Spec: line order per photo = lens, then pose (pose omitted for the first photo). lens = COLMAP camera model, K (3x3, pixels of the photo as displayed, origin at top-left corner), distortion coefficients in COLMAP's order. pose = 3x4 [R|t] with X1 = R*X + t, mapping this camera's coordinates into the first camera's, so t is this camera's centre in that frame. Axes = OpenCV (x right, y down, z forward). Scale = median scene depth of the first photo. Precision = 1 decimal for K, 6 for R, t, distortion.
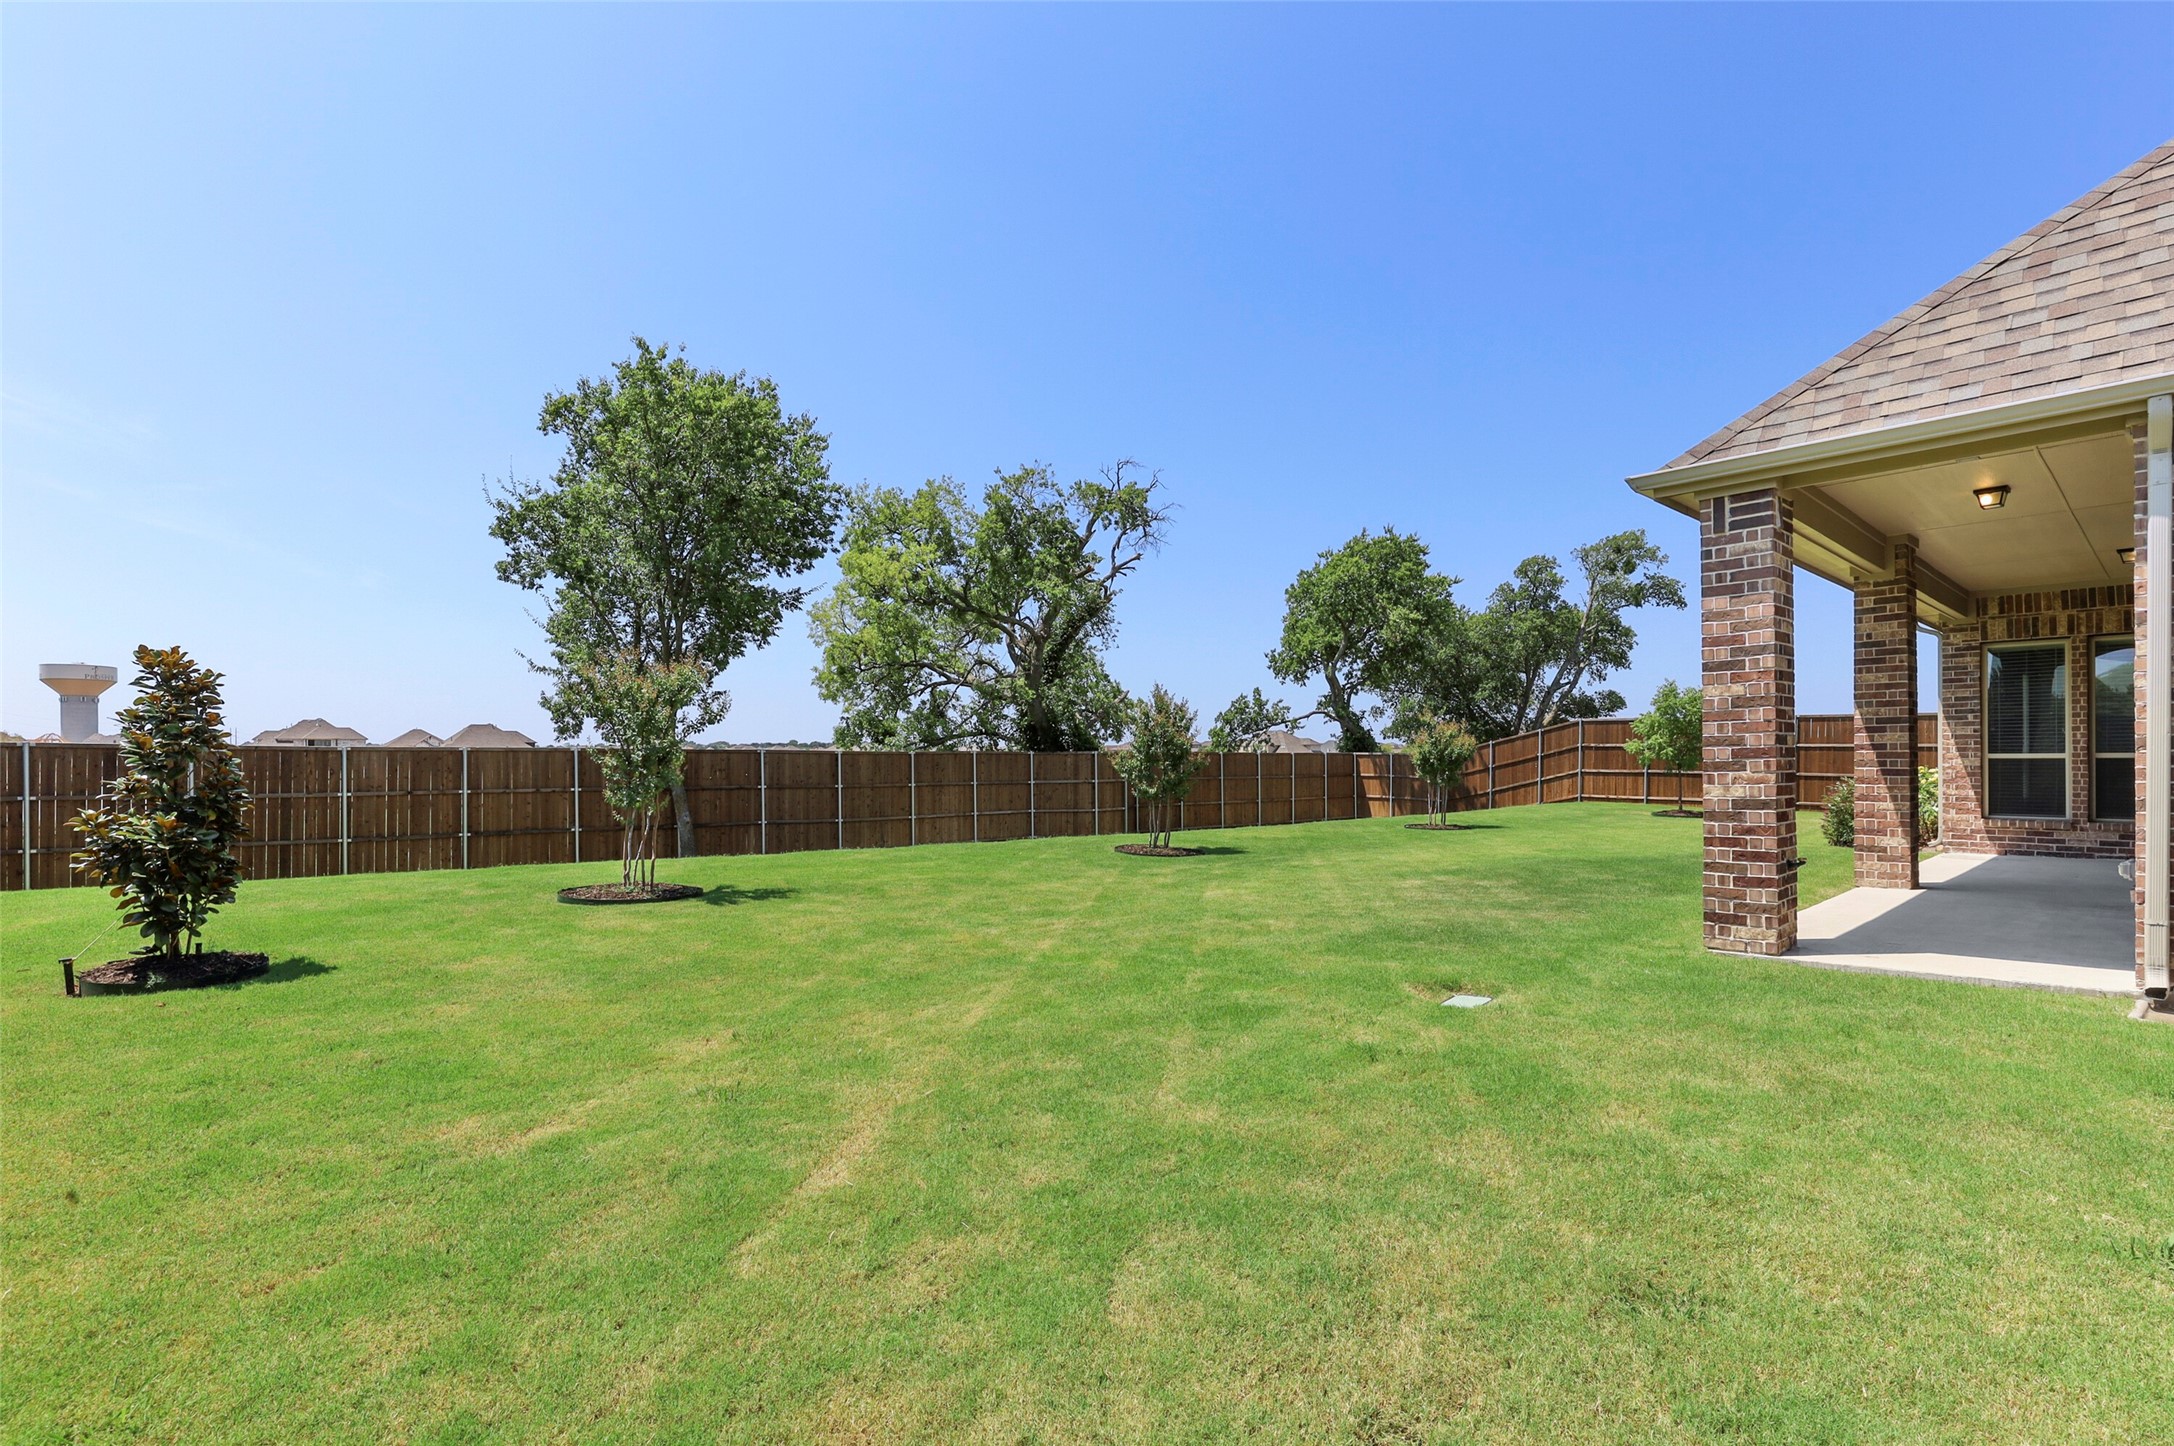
lens RADIAL K [[1006.3, 0, 1084.1], [0, 1006.3, 755.0], [0, 0, 1]] dist [-0.000699, 0.000055]
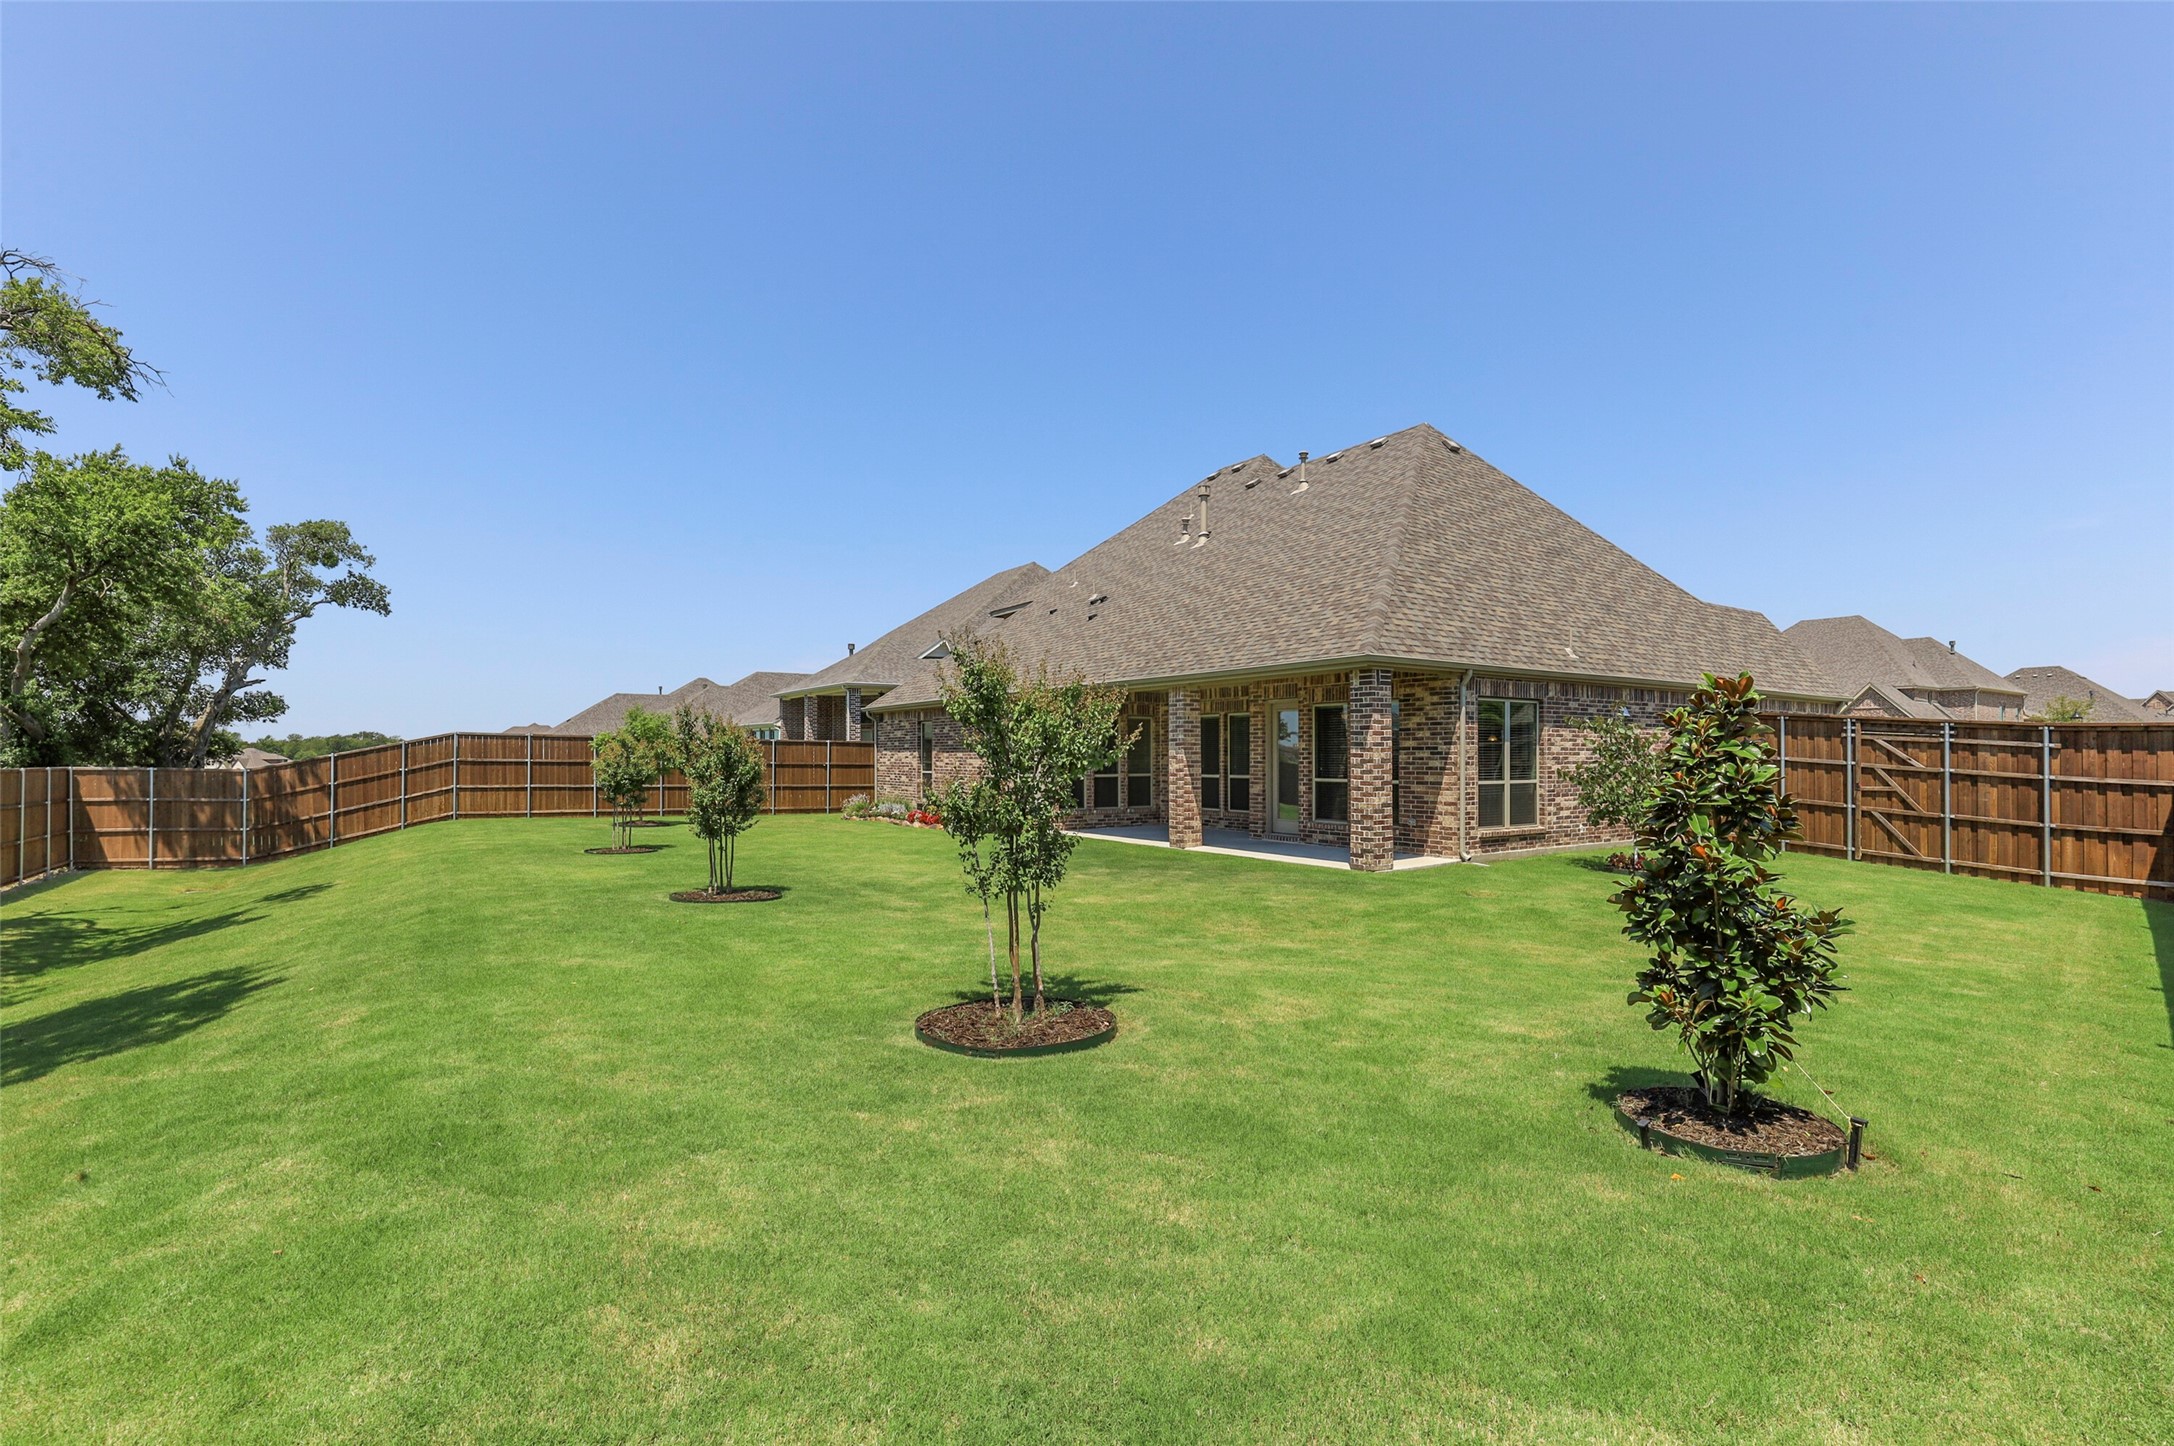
lens RADIAL K [[1006.3, 0, 1084.1], [0, 1006.3, 755.0], [0, 0, 1]] dist [-0.000699, 0.000055]
pose [[0.152215, 0.008071, 0.988315, -0.305815], [-0.003726, 0.999964, -0.007593, -0.008309], [-0.988340, -0.002526, 0.152239, 0.230090]]
